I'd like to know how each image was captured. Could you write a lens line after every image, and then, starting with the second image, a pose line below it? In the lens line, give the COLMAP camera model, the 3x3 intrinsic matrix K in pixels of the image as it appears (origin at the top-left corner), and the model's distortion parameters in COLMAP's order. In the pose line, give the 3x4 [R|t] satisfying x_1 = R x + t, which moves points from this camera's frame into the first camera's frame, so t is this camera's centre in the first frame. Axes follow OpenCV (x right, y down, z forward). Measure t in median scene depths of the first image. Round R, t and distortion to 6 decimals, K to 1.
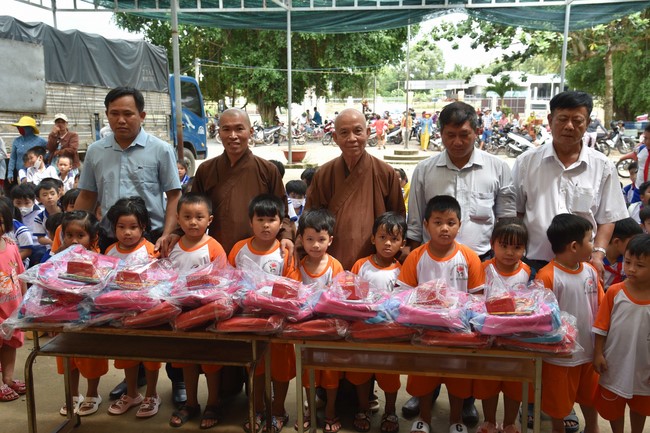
lens RADIAL K [[733.2, 0, 345.2], [0, 733.2, 217.2], [0, 0, 1]] dist [0.156169, 0.000000]
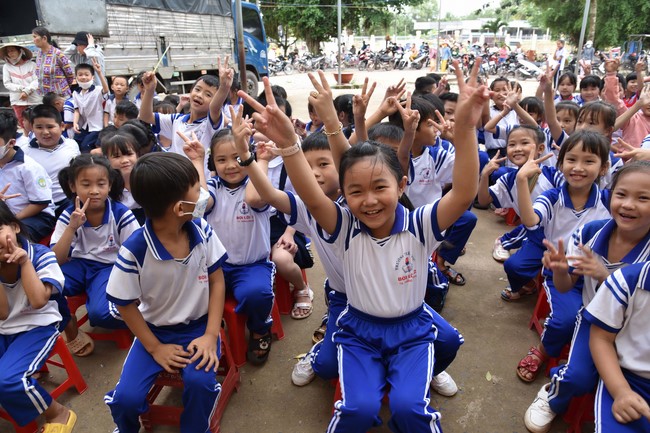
lens RADIAL K [[489.5, 0, 343.9], [0, 489.5, 217.2], [0, 0, 1]] dist [-0.080170, 0.048630]
pose [[0.999408, 0.000125, -0.034394, -0.034028], [0.006328, 0.982252, 0.187457, -0.010127], [0.033807, -0.187564, 0.981671, 0.172568]]
